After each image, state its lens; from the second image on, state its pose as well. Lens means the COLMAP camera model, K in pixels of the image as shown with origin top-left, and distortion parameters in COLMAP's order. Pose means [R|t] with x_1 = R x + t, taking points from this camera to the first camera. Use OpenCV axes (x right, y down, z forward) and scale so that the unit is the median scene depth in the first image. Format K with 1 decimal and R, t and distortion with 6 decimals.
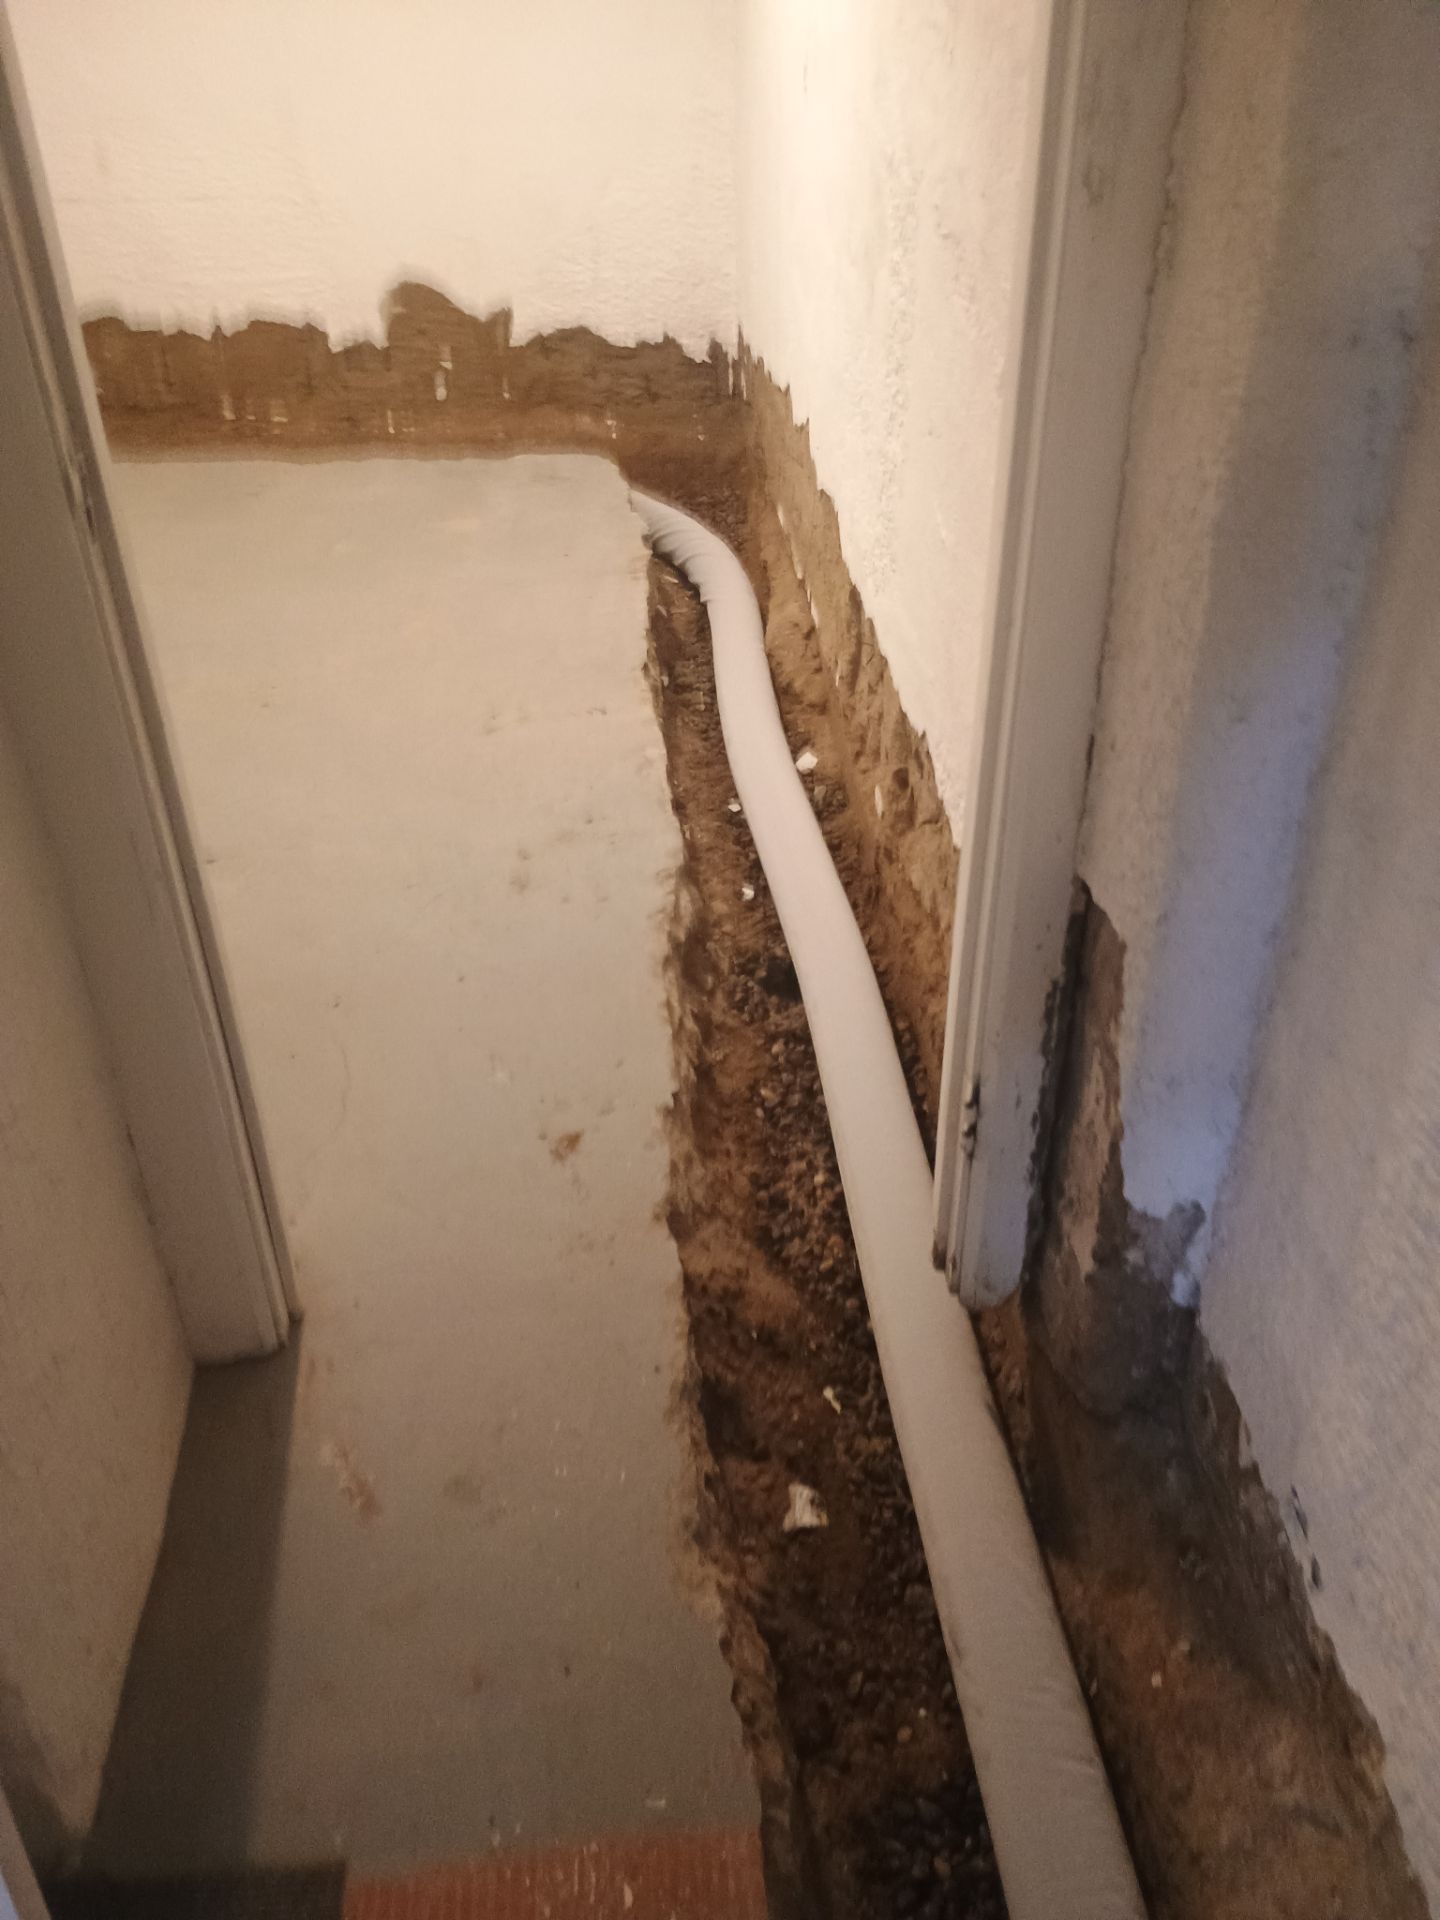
lens RADIAL K [[1589.0, 0, 752.4], [0, 1589.0, 957.6], [0, 0, 1]] dist [0.065932, -0.077102]
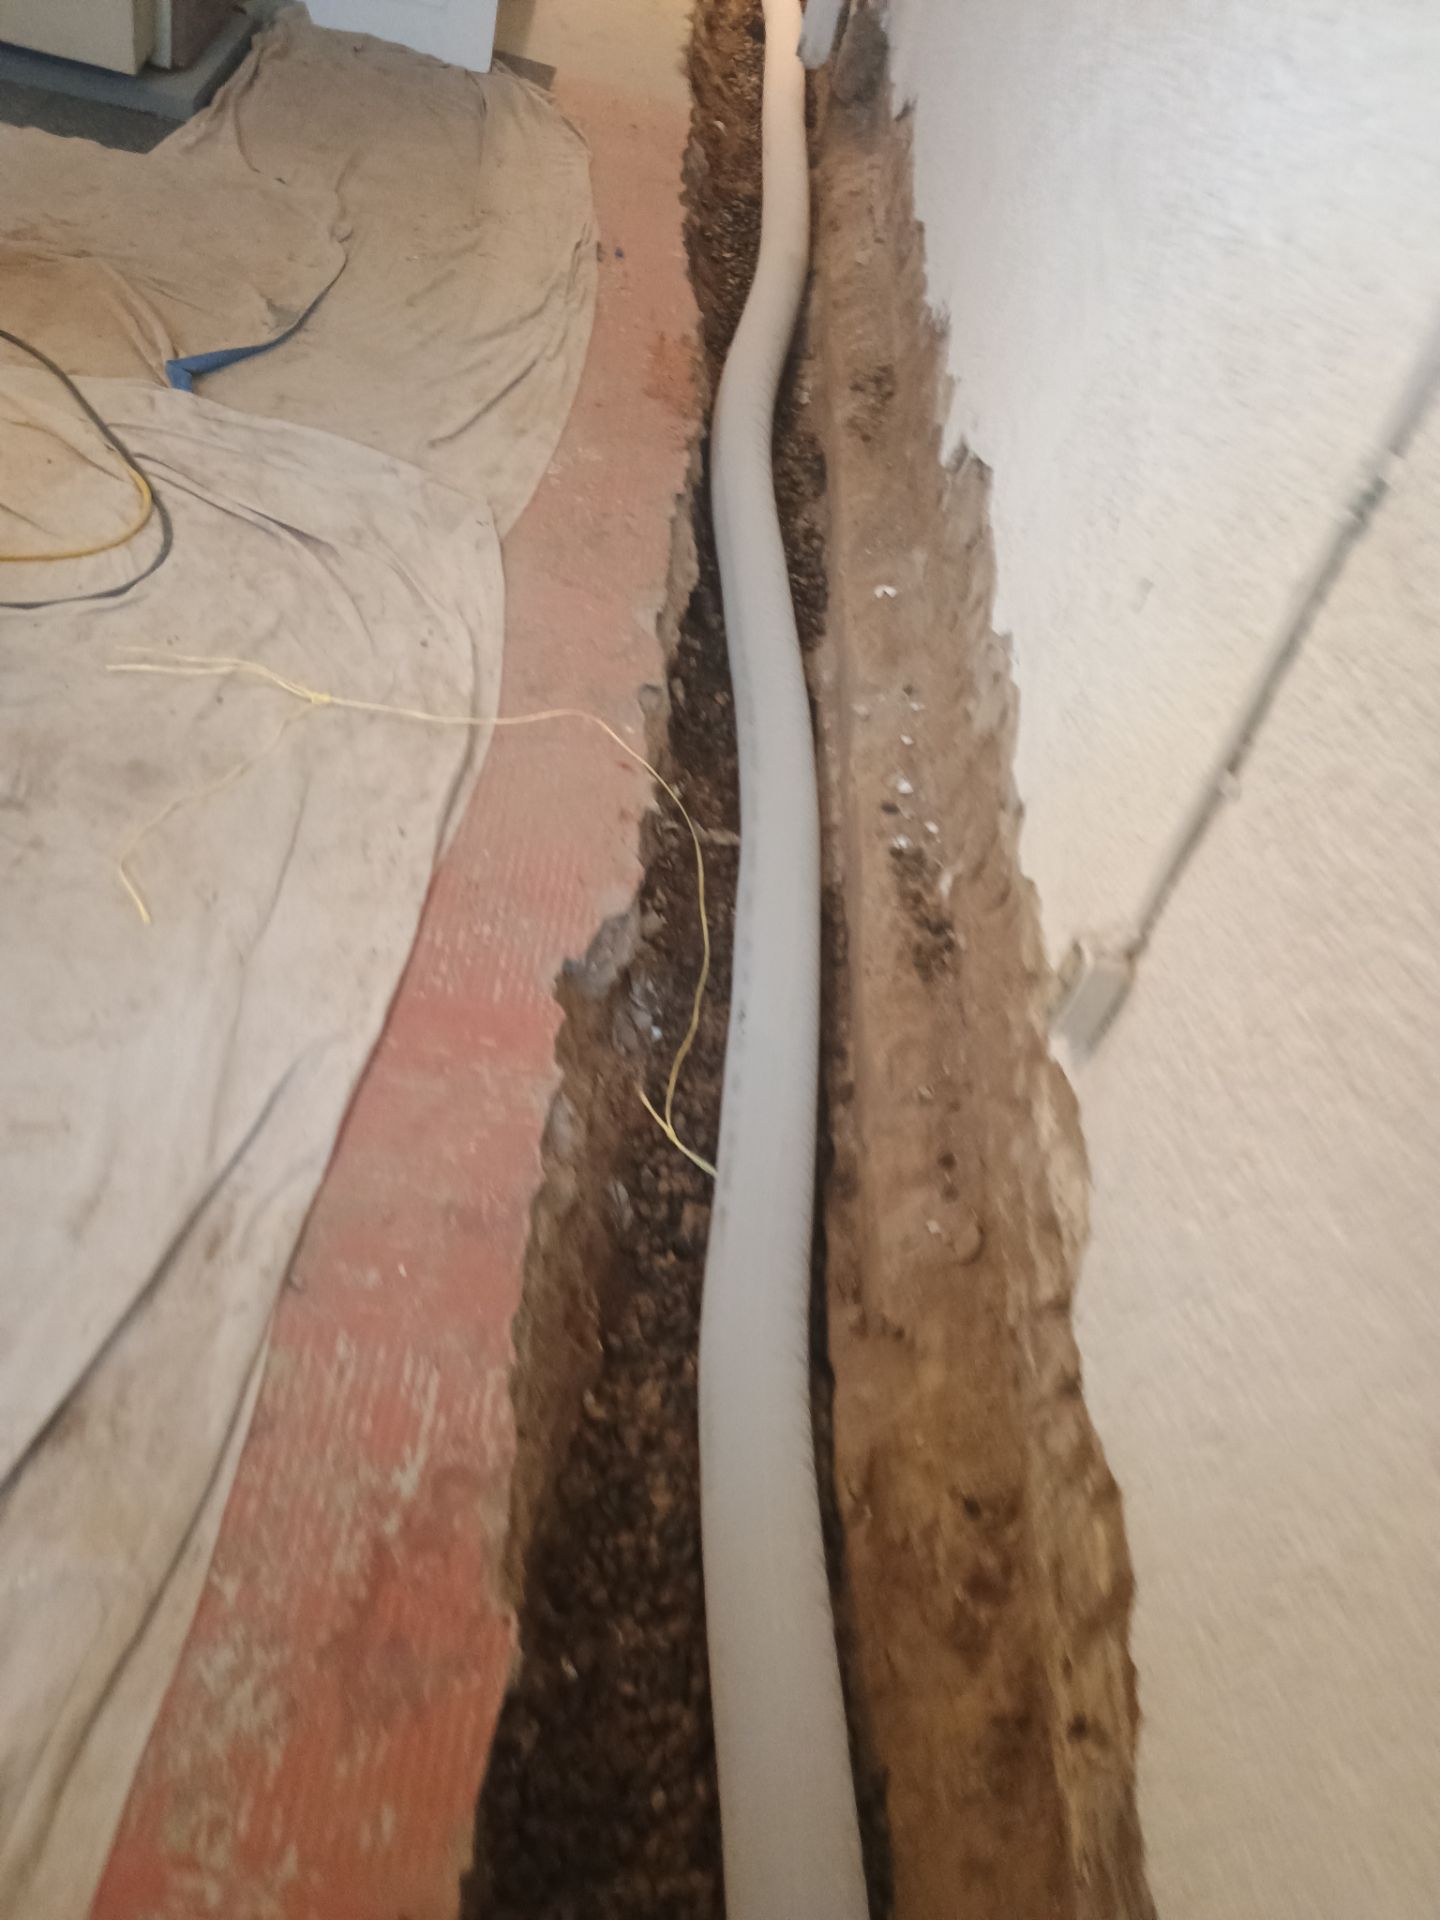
lens RADIAL K [[1589.0, 0, 752.4], [0, 1589.0, 957.6], [0, 0, 1]] dist [0.065932, -0.077102]
pose [[0.964477, 0.250636, 0.083463, 0.164615], [-0.260434, 0.955071, 0.141471, 1.013544], [-0.044255, -0.158182, 0.986418, -1.386161]]
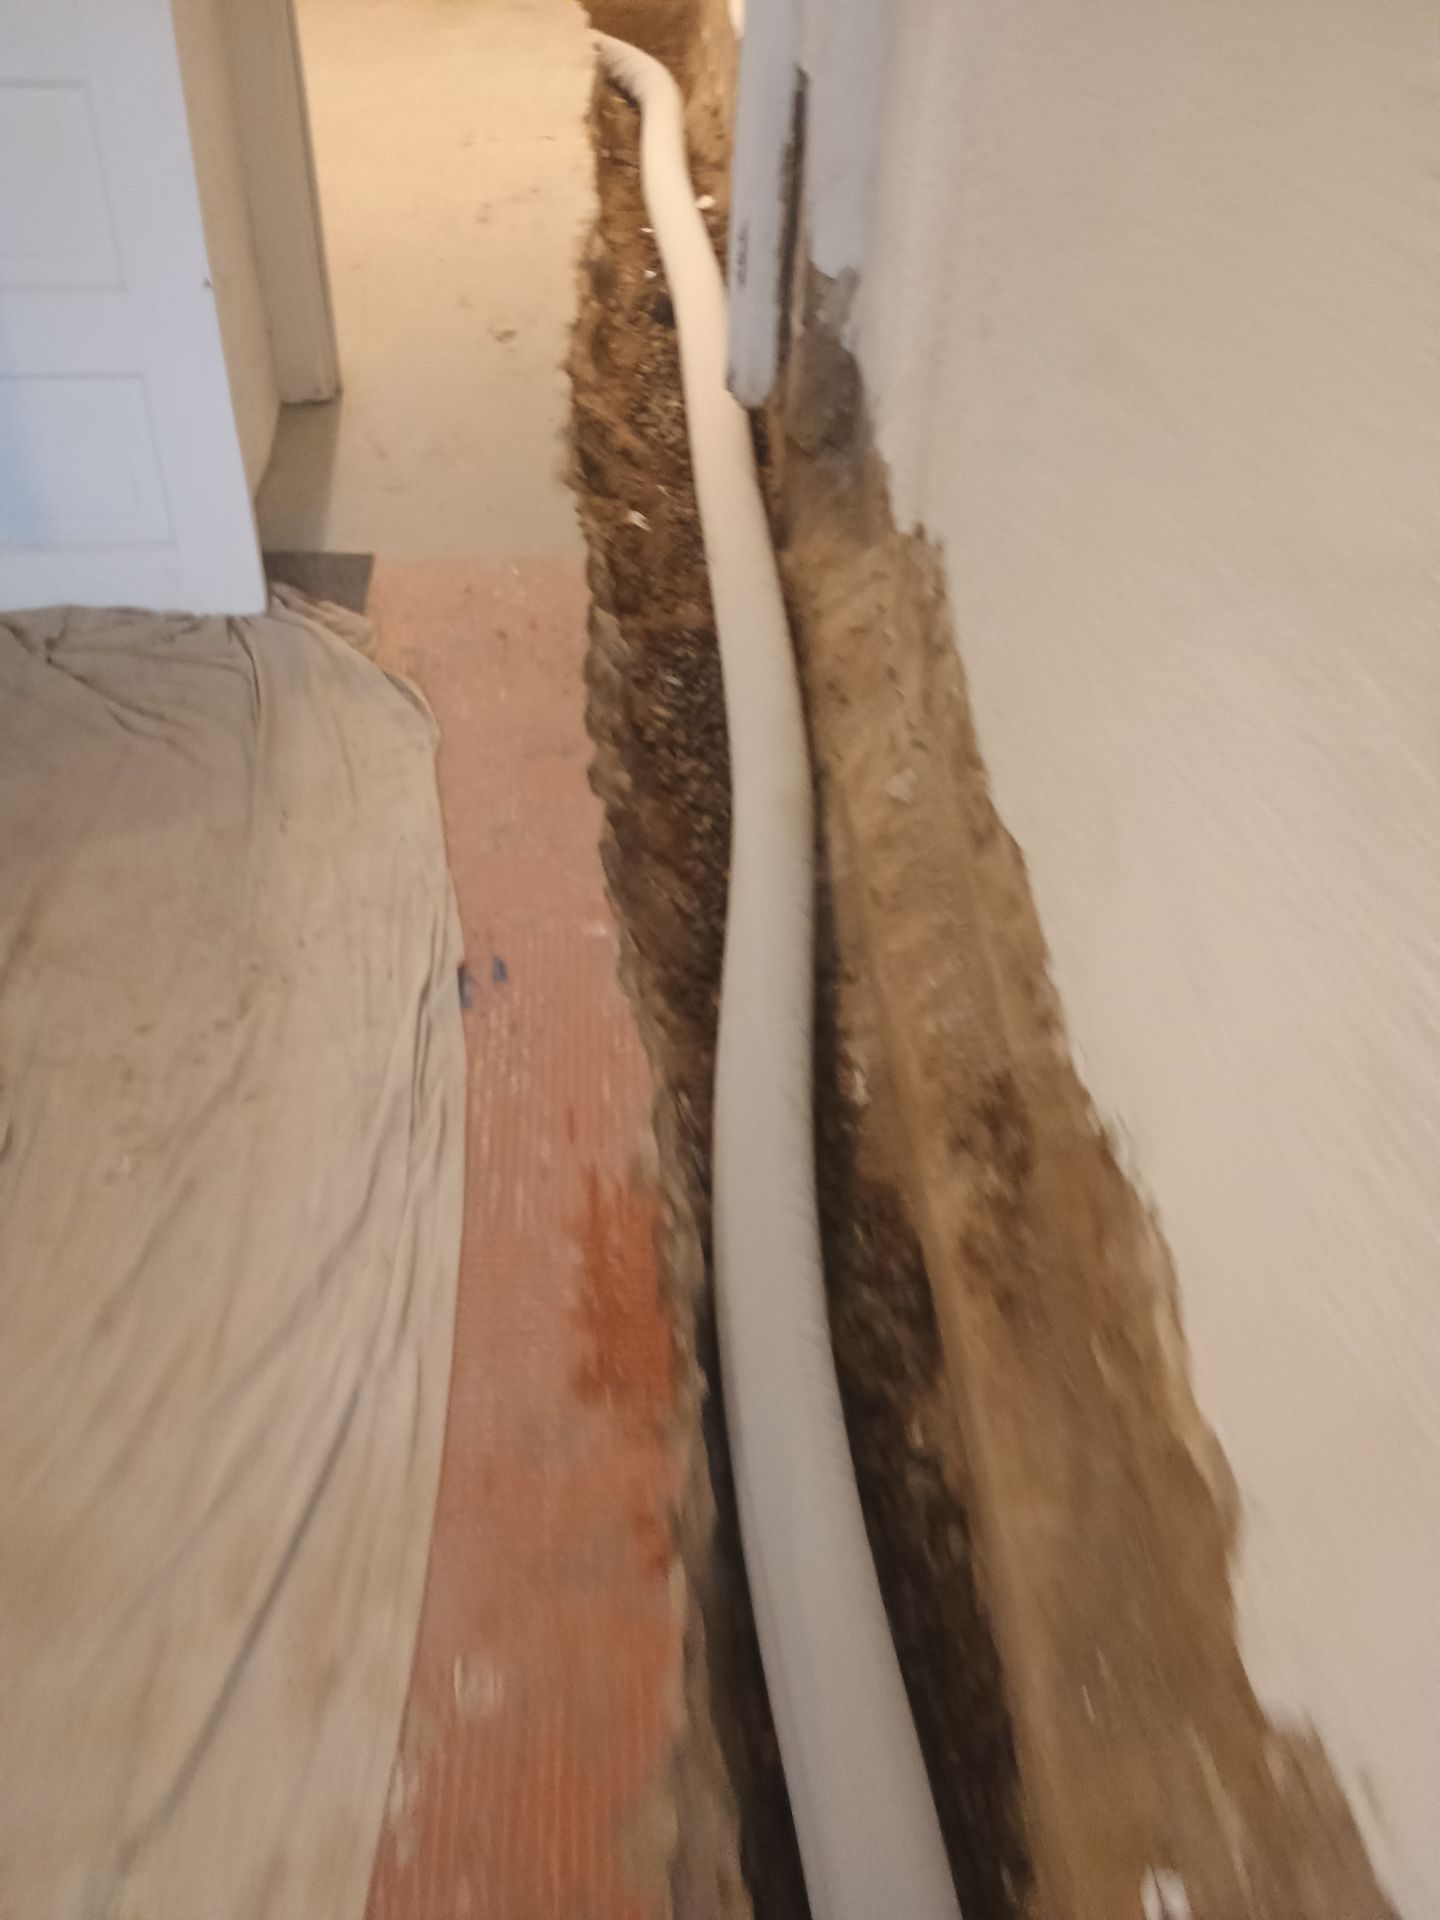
lens RADIAL K [[1594.8, 0, 689.1], [0, 1594.8, 952.6], [0, 0, 1]] dist [0.056590, -0.091913]
pose [[0.998326, 0.055101, -0.017563, 0.119933], [-0.052265, 0.989618, 0.133879, 0.477934], [0.024757, -0.132737, 0.990842, -0.615956]]
